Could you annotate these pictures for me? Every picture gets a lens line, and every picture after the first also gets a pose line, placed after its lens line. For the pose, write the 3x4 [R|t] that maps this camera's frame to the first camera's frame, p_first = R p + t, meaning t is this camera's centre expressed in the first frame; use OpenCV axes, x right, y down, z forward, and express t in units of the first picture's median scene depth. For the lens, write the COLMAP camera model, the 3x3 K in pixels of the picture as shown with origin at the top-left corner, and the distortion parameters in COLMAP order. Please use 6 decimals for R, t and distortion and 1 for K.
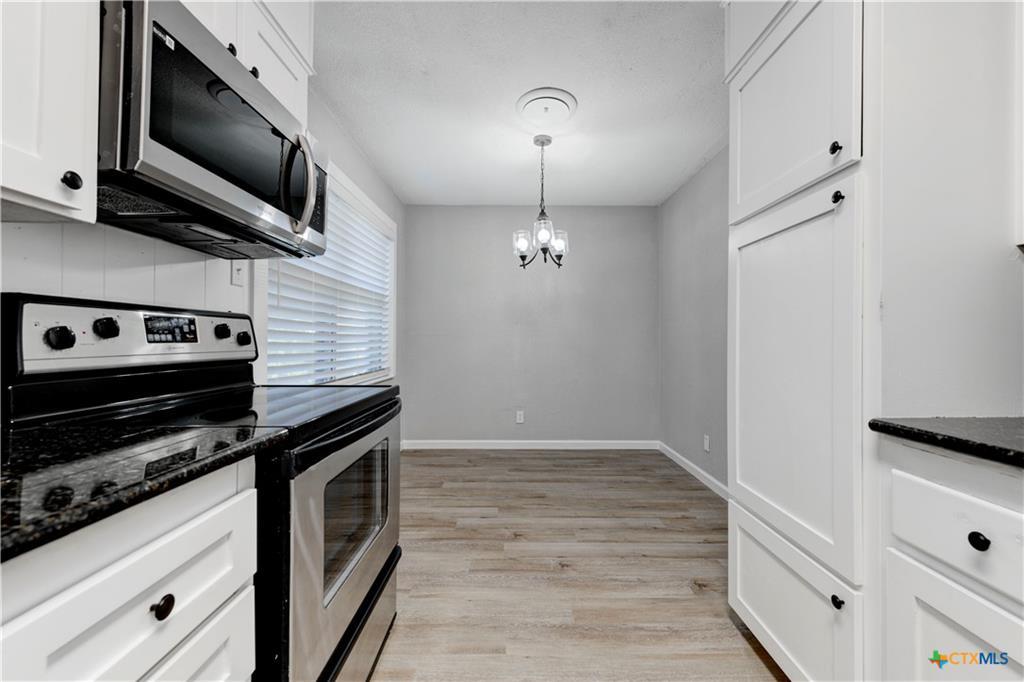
lens RADIAL K [[408.9, 0, 515.6], [0, 408.9, 335.6], [0, 0, 1]] dist [0.001060, -0.001496]
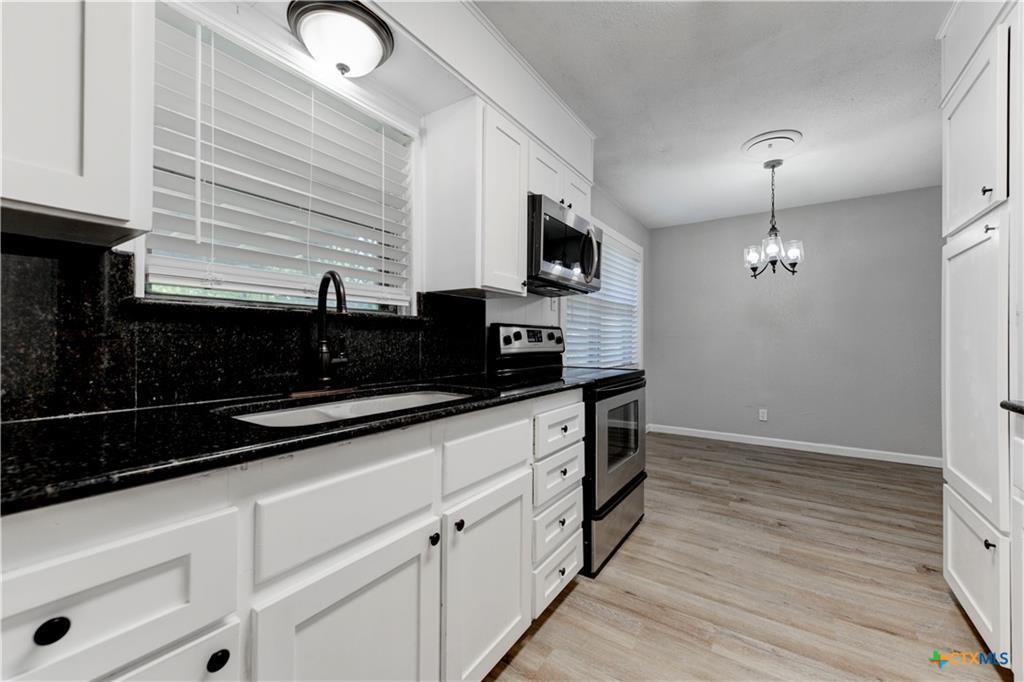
lens RADIAL K [[408.9, 0, 513.1], [0, 408.9, 337.5], [0, 0, 1]] dist [0.001060, -0.001496]
pose [[0.828865, -0.005225, -0.559425, 0.144004], [0.006103, 0.999981, -0.000297, -0.004002], [0.559416, -0.003168, 0.828881, -0.480449]]
